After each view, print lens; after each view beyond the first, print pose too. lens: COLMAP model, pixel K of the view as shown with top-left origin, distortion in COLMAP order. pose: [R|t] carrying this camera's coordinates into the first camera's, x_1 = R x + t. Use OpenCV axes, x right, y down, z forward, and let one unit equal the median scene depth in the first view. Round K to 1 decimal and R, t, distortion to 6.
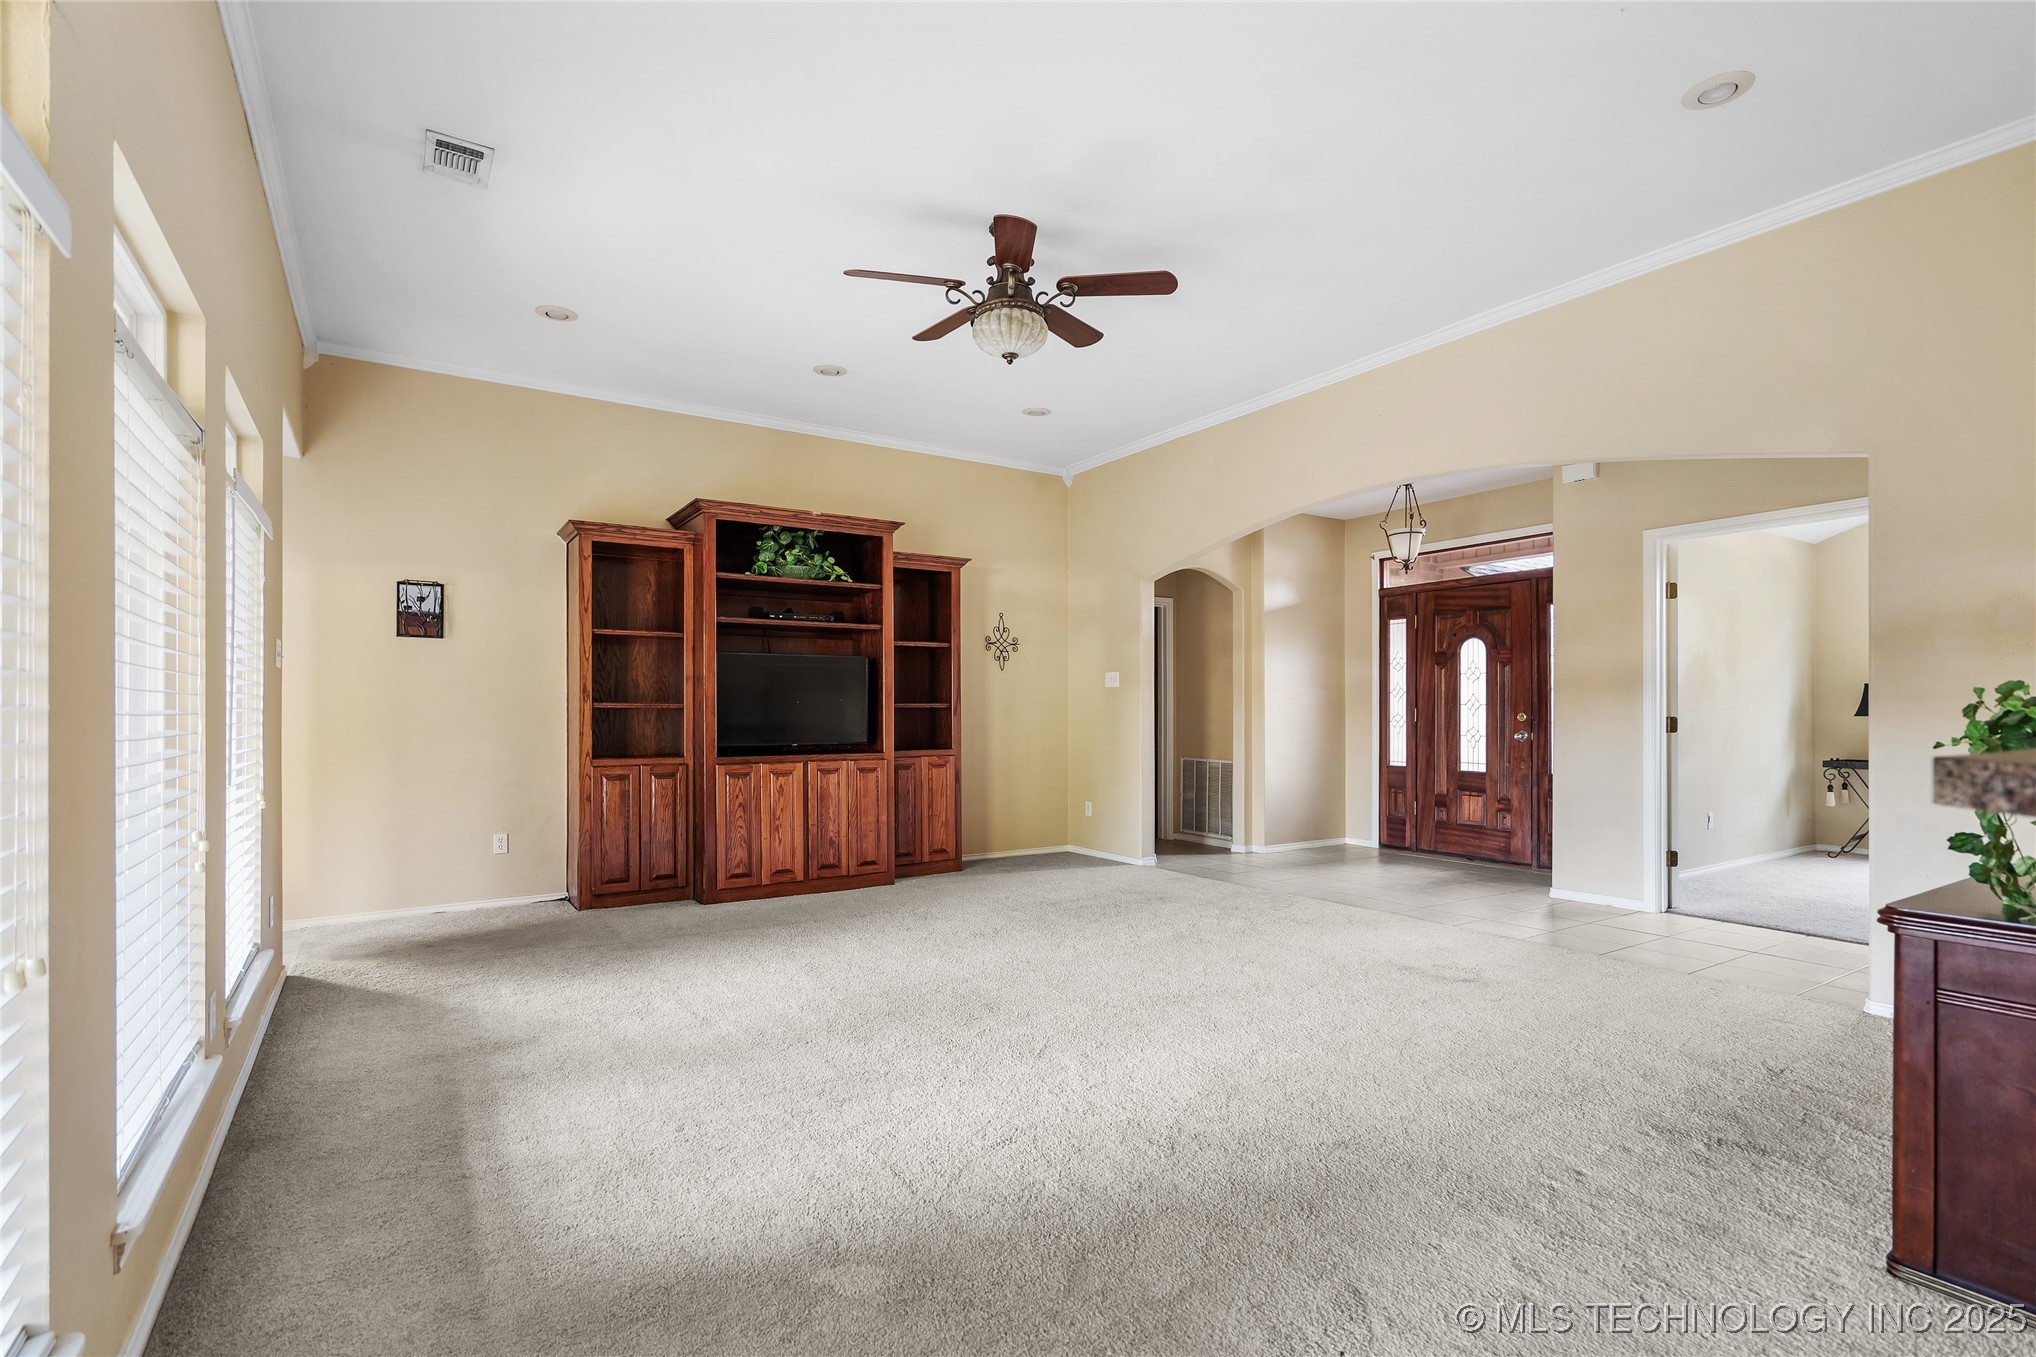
lens RADIAL K [[964.3, 0, 1017.6], [0, 964.3, 719.0], [0, 0, 1]] dist [-0.001905, 0.004123]
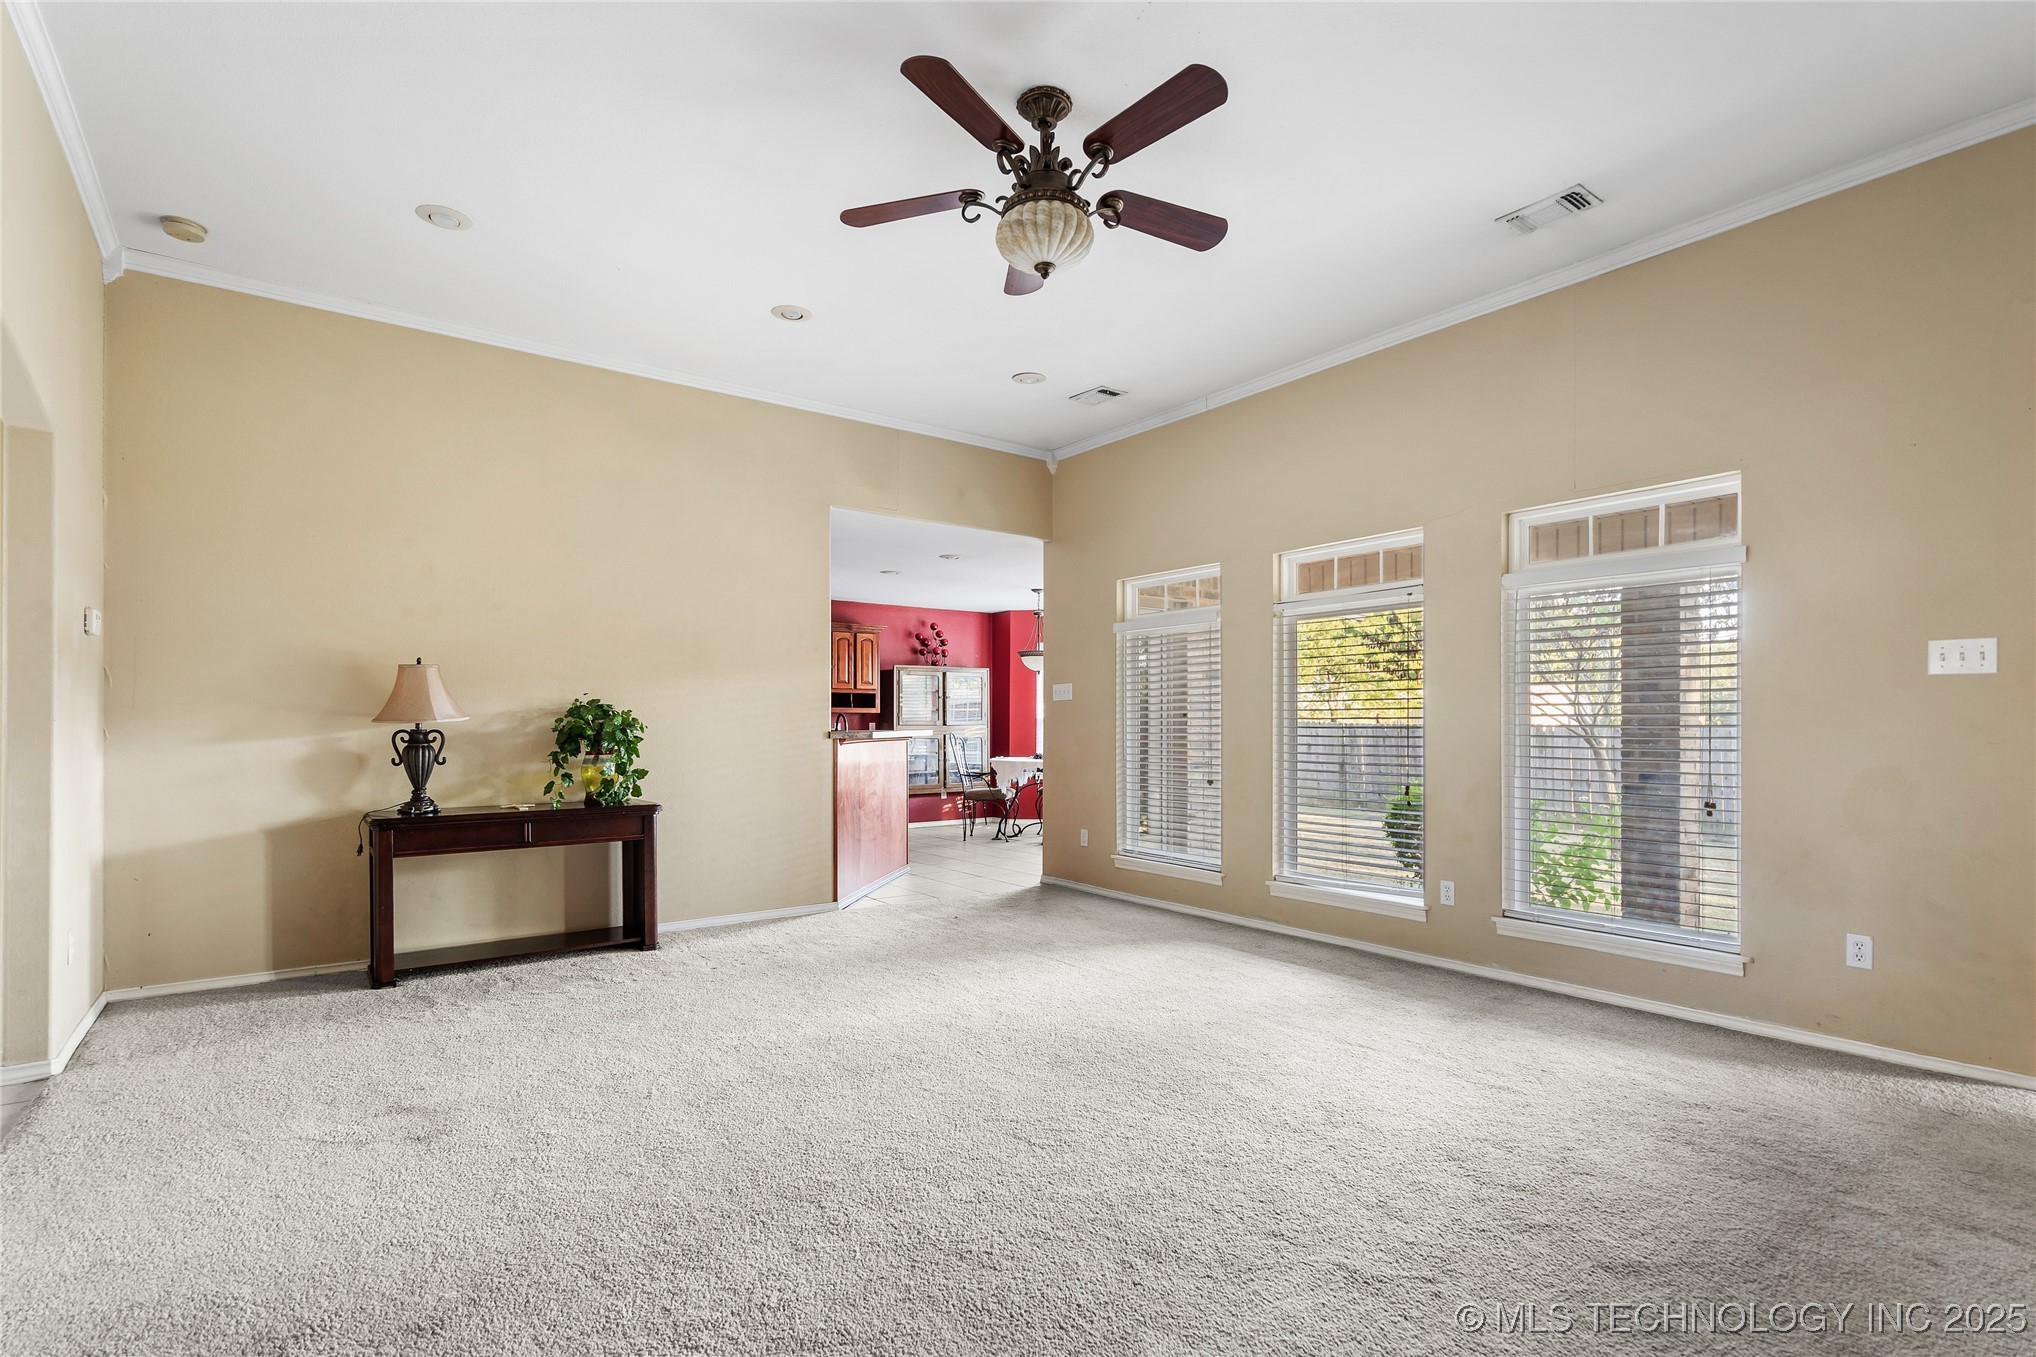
lens RADIAL K [[964.3, 0, 1020.7], [0, 964.3, 725.9], [0, 0, 1]] dist [-0.001905, 0.004123]
pose [[-0.998002, 0.000110, -0.063179, 0.034863], [-0.000565, 0.999943, 0.010658, -0.011015], [0.063177, 0.010672, -0.997945, 1.060986]]
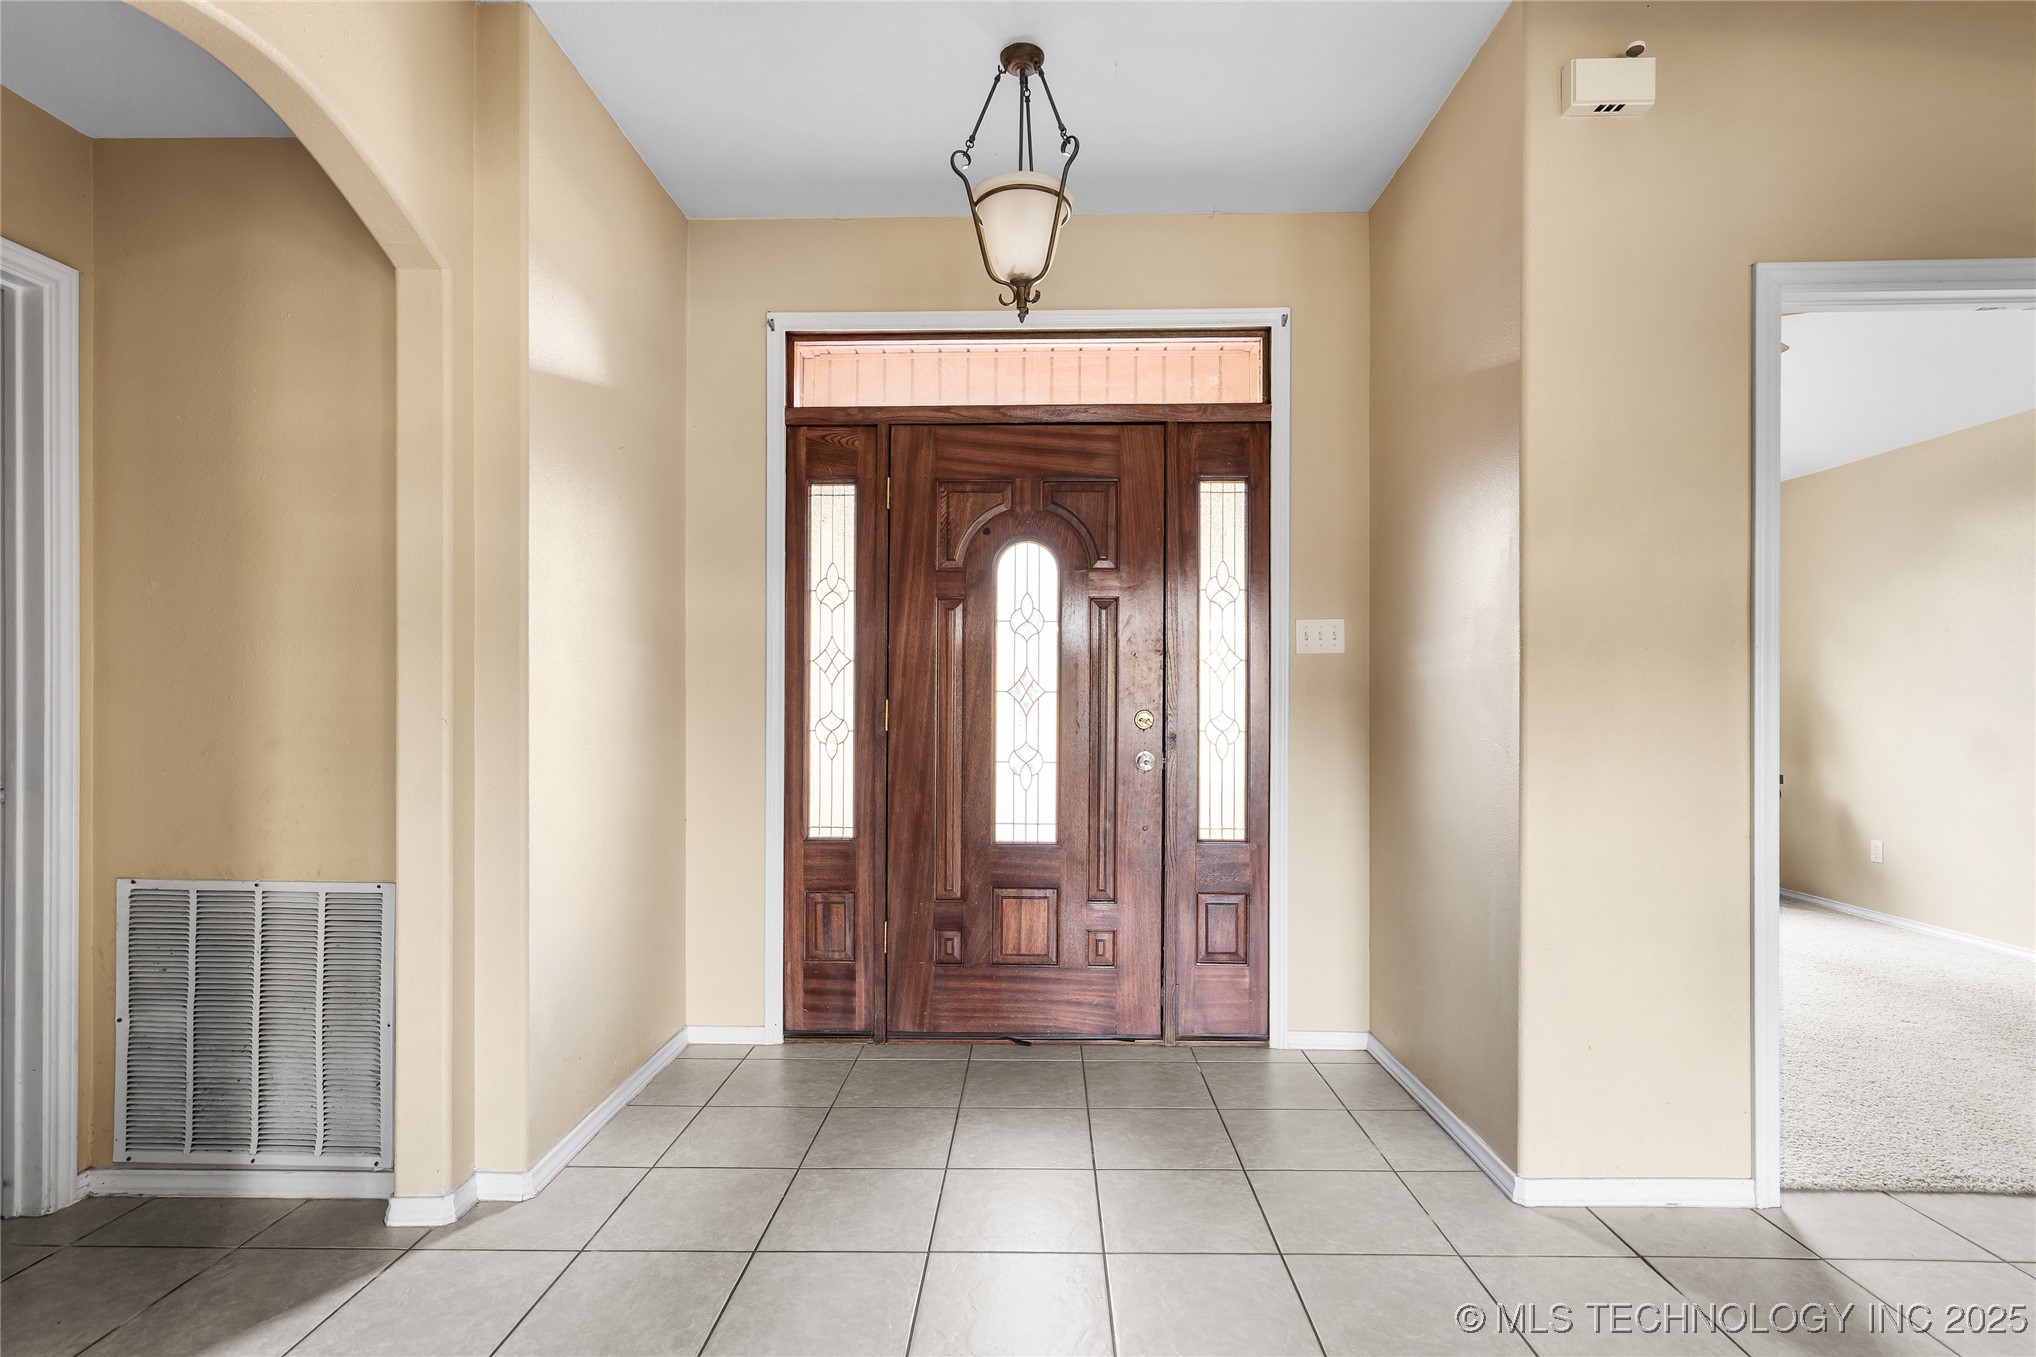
lens RADIAL K [[964.3, 0, 1023.2], [0, 964.3, 697.1], [0, 0, 1]] dist [-0.001905, 0.004123]
pose [[0.556254, 0.005820, 0.830992, 0.115136], [0.004907, 0.999935, -0.010288, -0.008931], [-0.830998, 0.009801, 0.556190, 0.853911]]
